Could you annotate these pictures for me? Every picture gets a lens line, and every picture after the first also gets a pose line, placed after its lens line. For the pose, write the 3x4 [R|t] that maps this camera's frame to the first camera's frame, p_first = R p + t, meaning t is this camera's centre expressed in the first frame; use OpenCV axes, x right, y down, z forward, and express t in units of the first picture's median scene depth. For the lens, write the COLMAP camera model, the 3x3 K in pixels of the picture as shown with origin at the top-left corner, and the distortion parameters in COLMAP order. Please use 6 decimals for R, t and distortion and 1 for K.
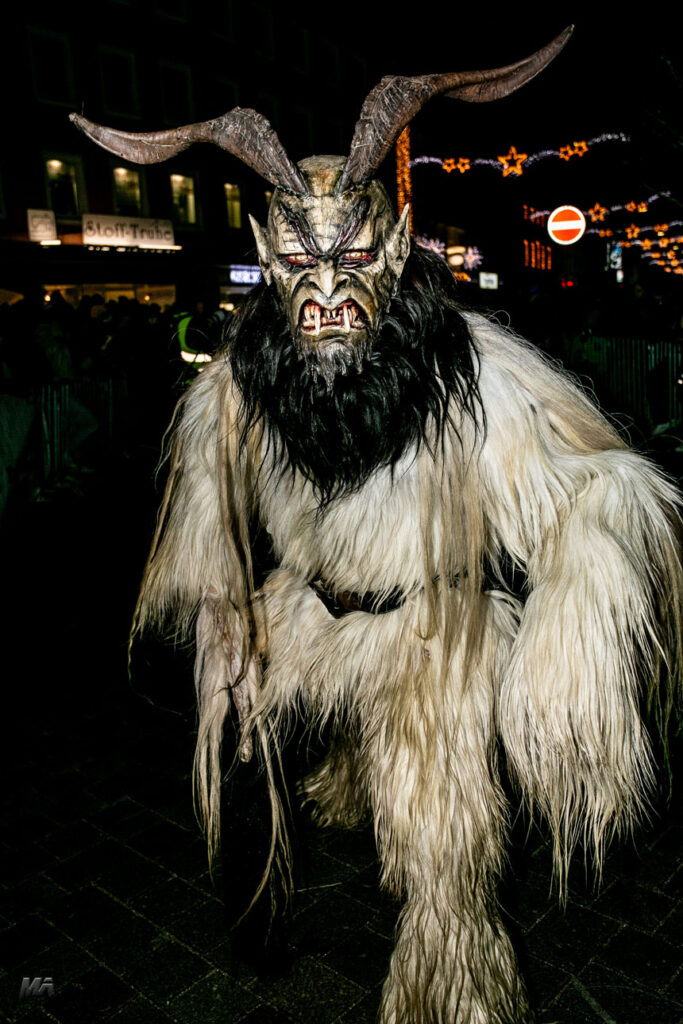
lens RADIAL K [[898.0, 0, 335.9], [0, 898.0, 510.4], [0, 0, 1]] dist [0.008939, 0.008798]
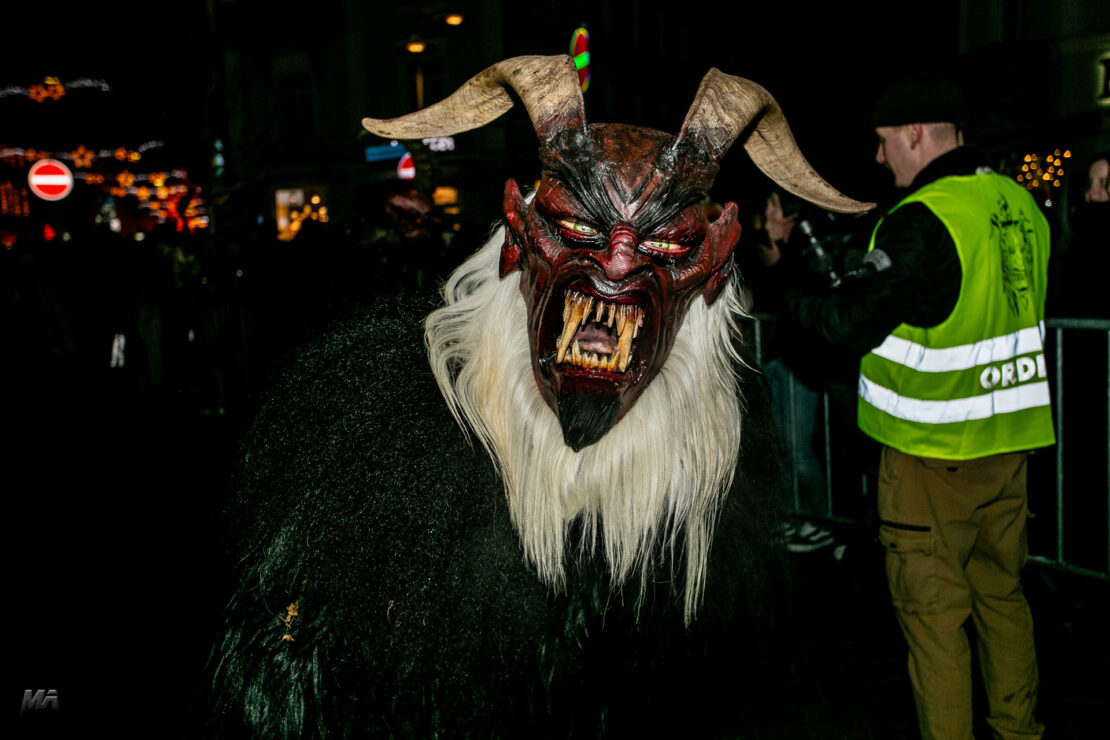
lens RADIAL K [[1042.5, 0, 560.4], [0, 1042.5, 362.3], [0, 0, 1]] dist [0.023639, 0.000000]
pose [[0.767660, -0.046543, 0.639165, -0.020299], [0.126857, 0.988660, -0.080368, 0.013333], [-0.628176, 0.142778, 0.764859, -0.068041]]
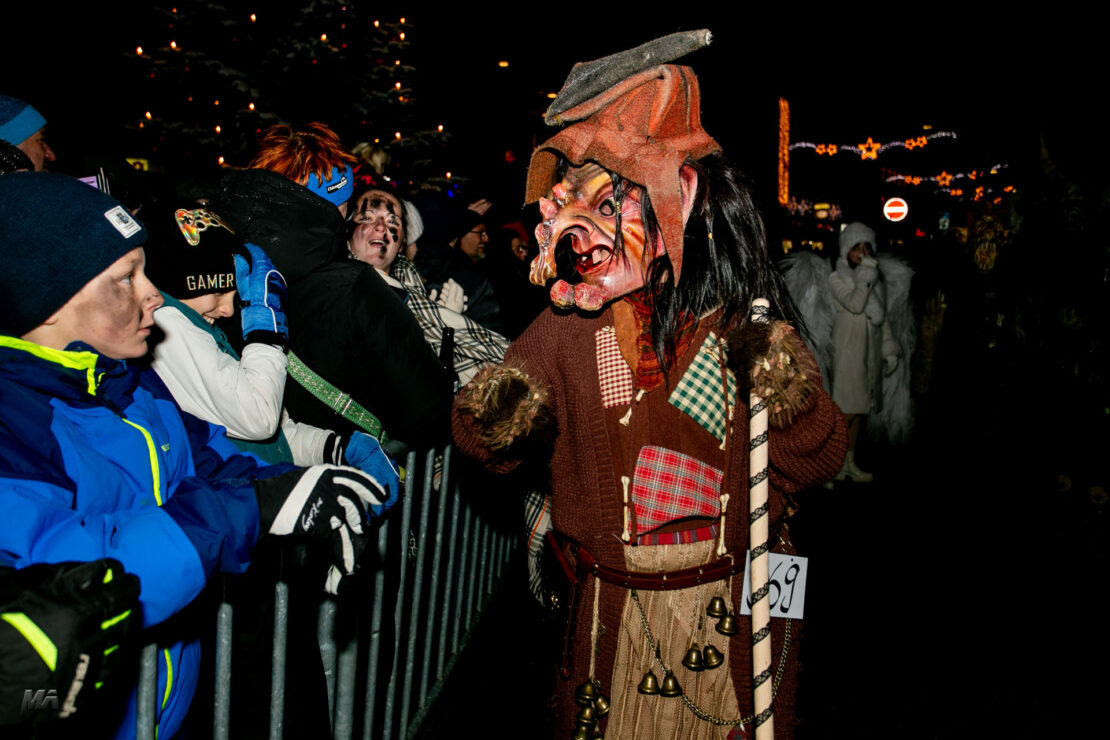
lens RADIAL K [[892.3, 0, 554.9], [0, 892.3, 367.4], [0, 0, 1]] dist [-0.007401, -0.000159]
pose [[0.987817, 0.057667, -0.144543, -0.046316], [-0.069166, 0.994719, -0.075832, 0.058684], [0.139406, 0.084905, 0.986589, -0.286675]]
